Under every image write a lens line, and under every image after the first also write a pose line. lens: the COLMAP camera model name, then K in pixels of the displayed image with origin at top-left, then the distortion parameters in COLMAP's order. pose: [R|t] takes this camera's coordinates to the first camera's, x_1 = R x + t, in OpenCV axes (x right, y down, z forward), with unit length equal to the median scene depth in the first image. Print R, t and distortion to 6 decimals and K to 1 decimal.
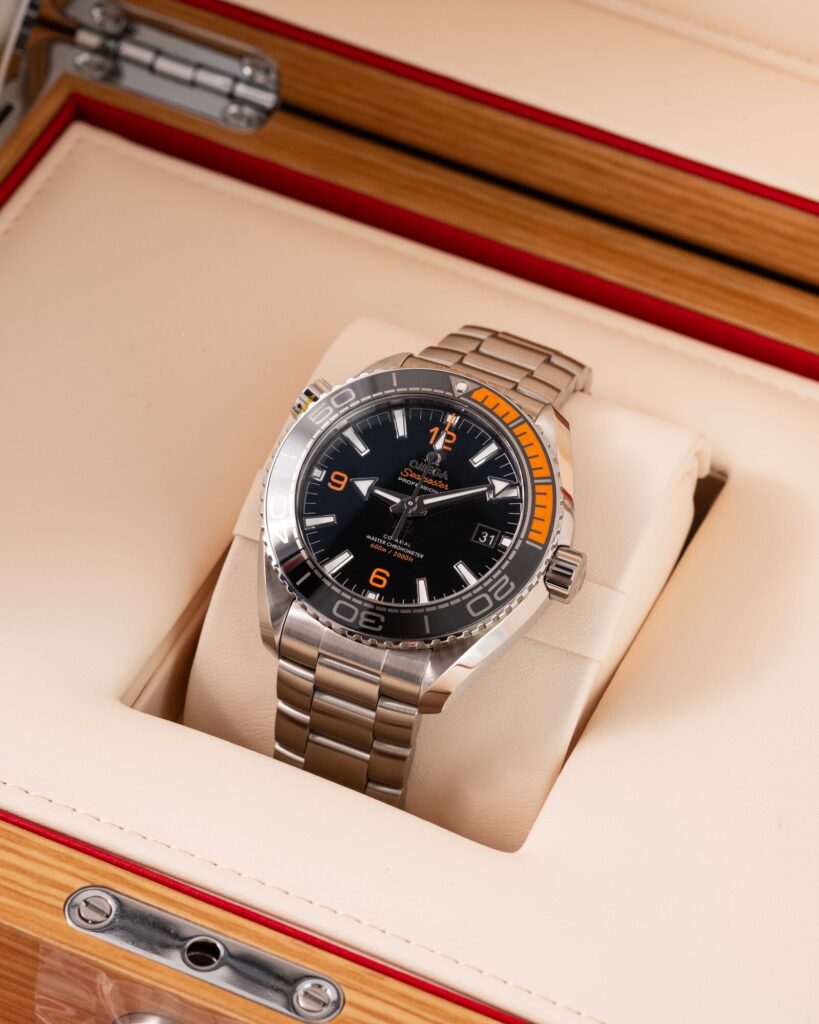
lens RADIAL K [[3980.7, 0, 408.8], [0, 3980.7, 516.9], [0, 0, 1]] dist [0.139490, 0.000000]
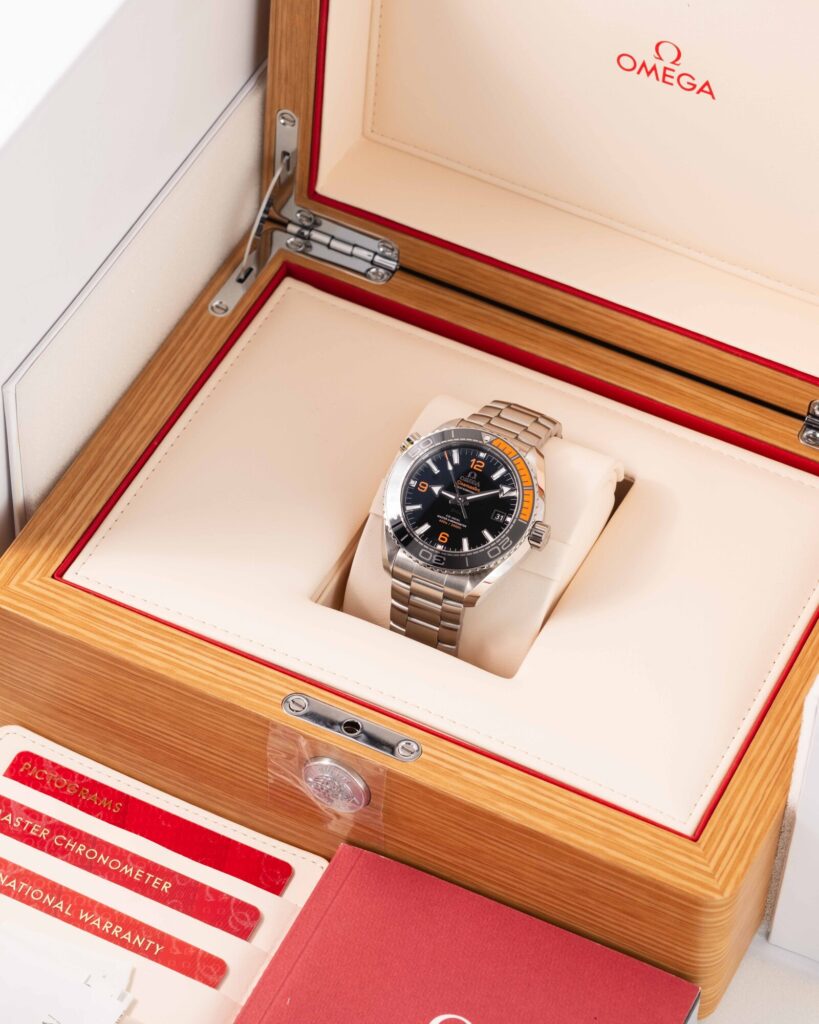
lens RADIAL K [[3980.7, 0, 410.6], [0, 3980.7, 509.8], [0, 0, 1]] dist [0.139490, 0.000000]
pose [[0.998986, 0.007246, -0.044440, 0.062237], [-0.005717, 0.999391, 0.034434, -0.064338], [0.044662, -0.034145, 0.998418, -0.931955]]
